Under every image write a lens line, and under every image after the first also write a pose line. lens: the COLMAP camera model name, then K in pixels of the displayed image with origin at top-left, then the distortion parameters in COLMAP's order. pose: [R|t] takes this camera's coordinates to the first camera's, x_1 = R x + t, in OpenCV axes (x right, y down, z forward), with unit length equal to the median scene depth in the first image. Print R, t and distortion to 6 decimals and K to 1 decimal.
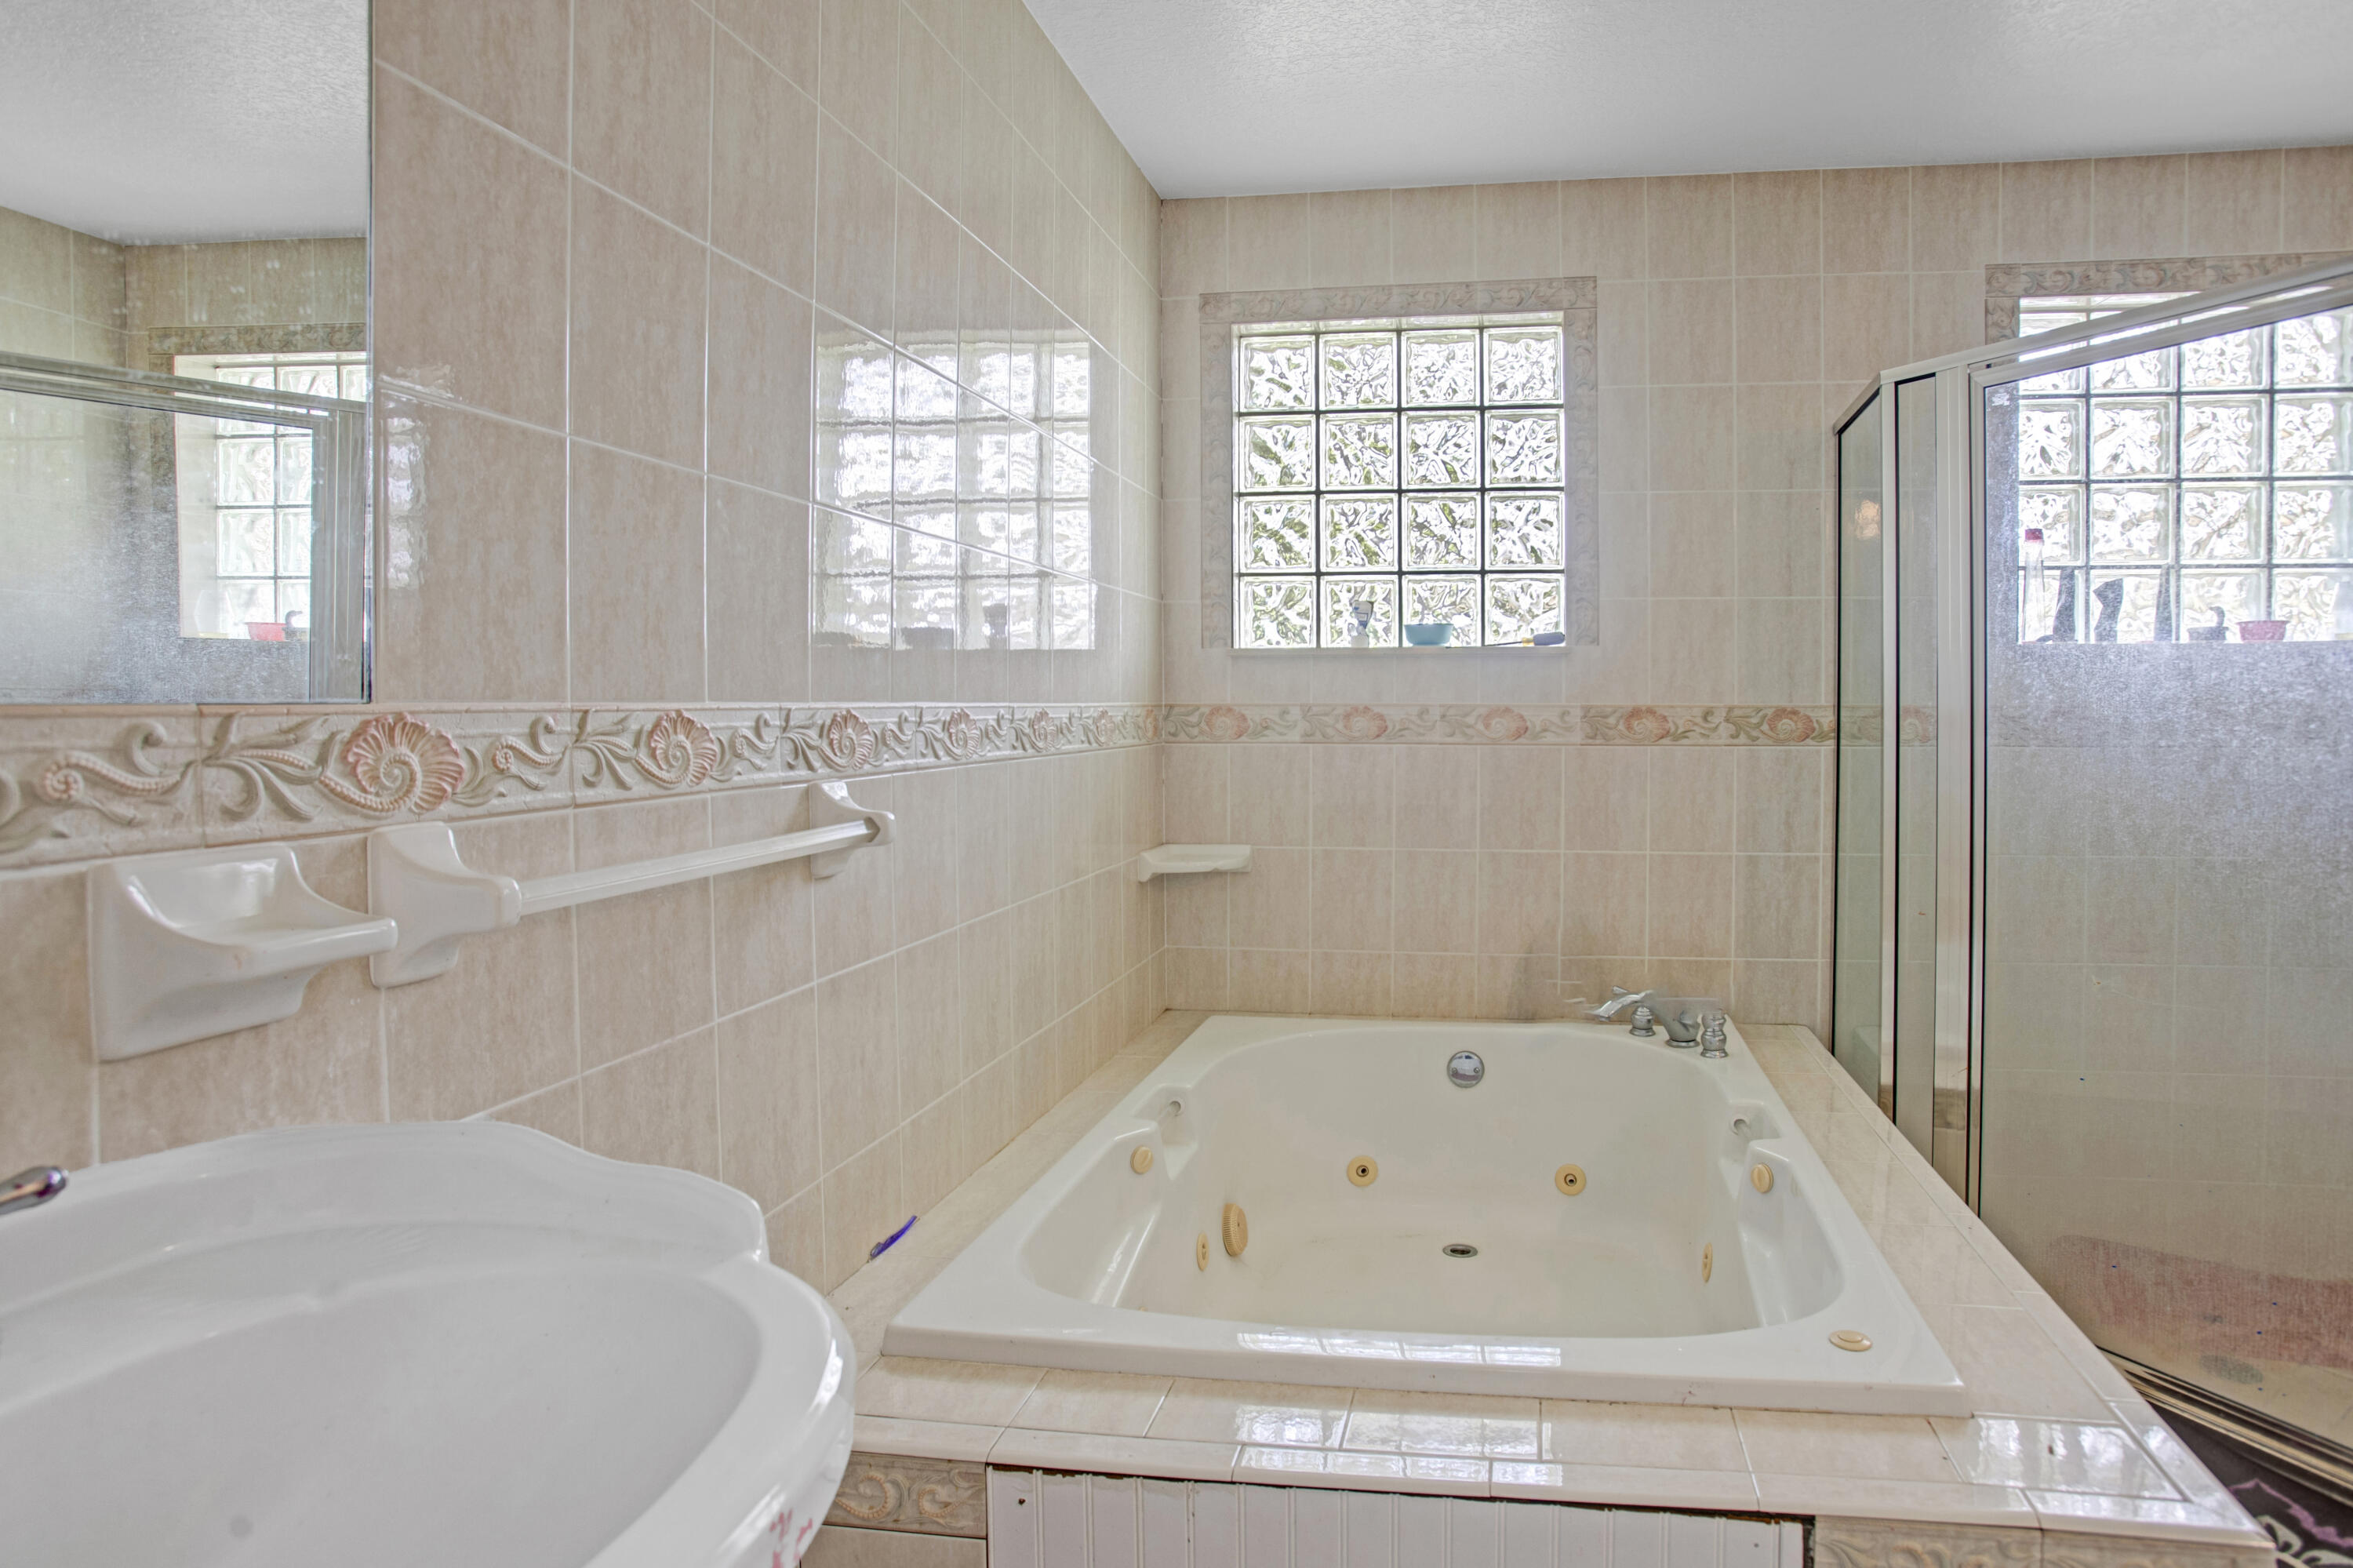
lens RADIAL K [[1204.4, 0, 1178.8], [0, 1204.4, 707.1], [0, 0, 1]] dist [-0.064572, -0.000088]
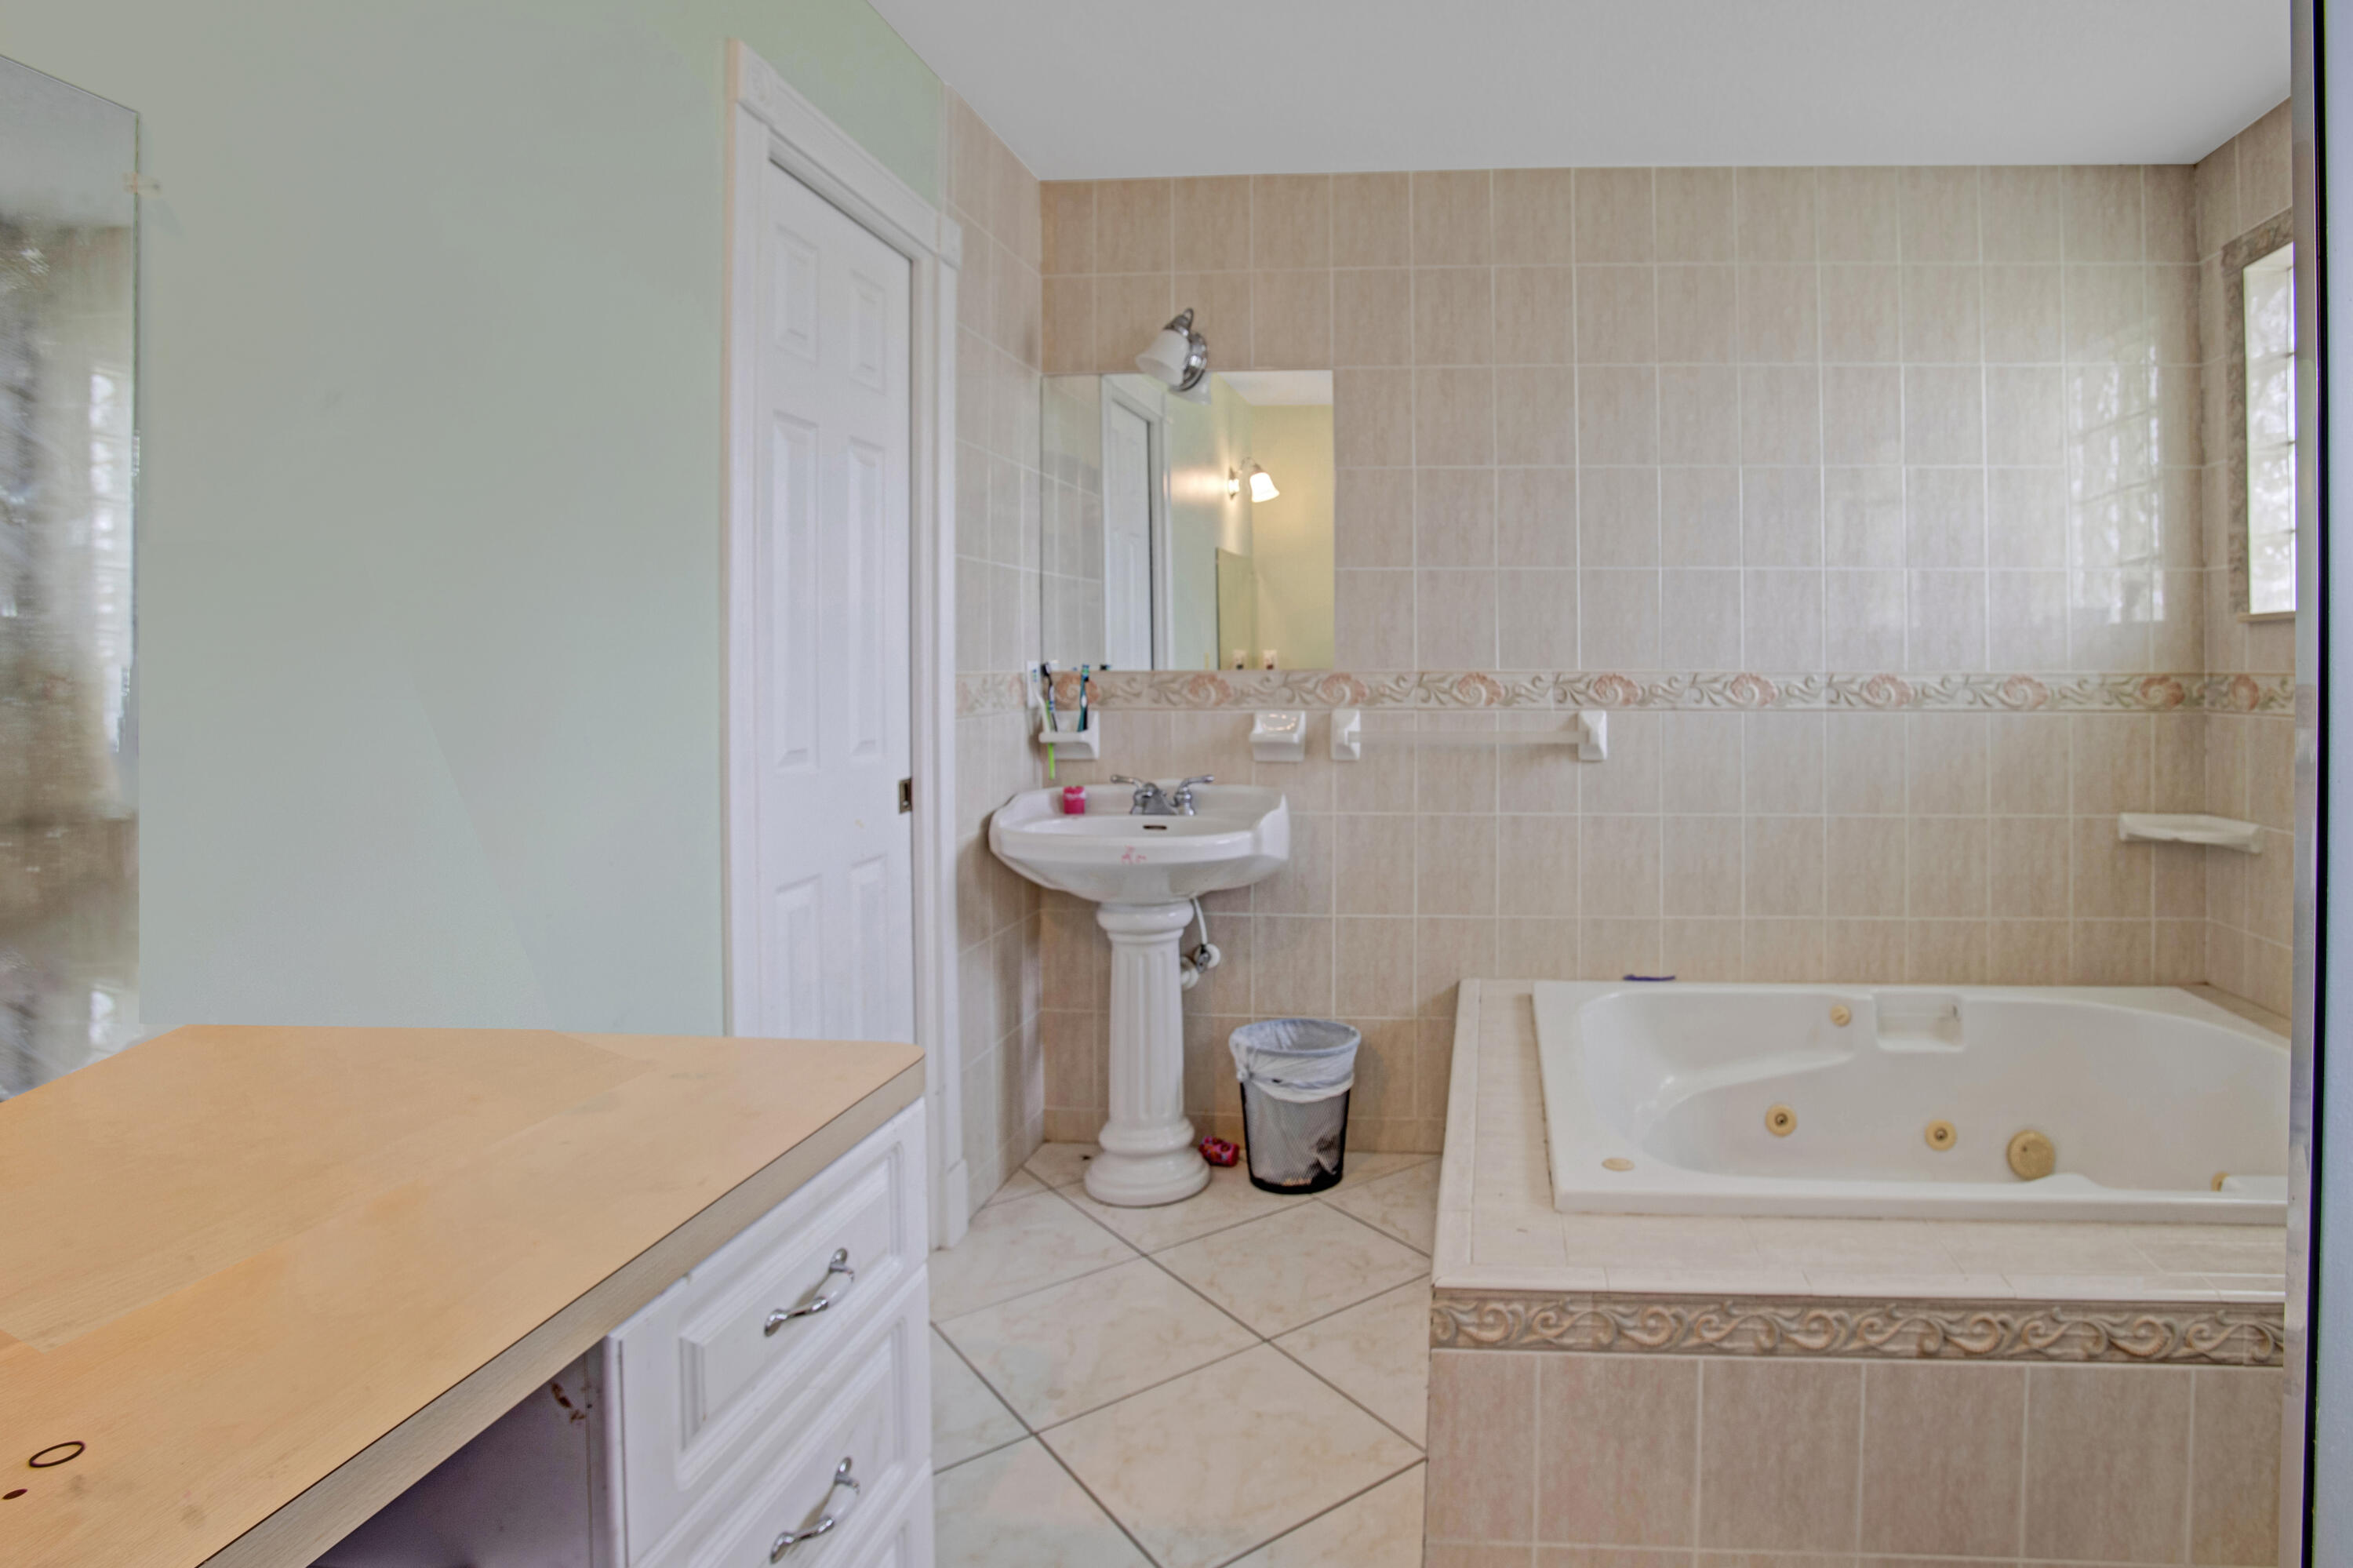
lens RADIAL K [[1204.4, 0, 1178.8], [0, 1204.4, 707.1], [0, 0, 1]] dist [-0.064572, -0.000088]
pose [[0.137290, 0.030239, -0.990069, 1.100242], [-0.003455, 0.999542, 0.030049, 0.000340], [0.990525, -0.000705, 0.137332, 0.061497]]
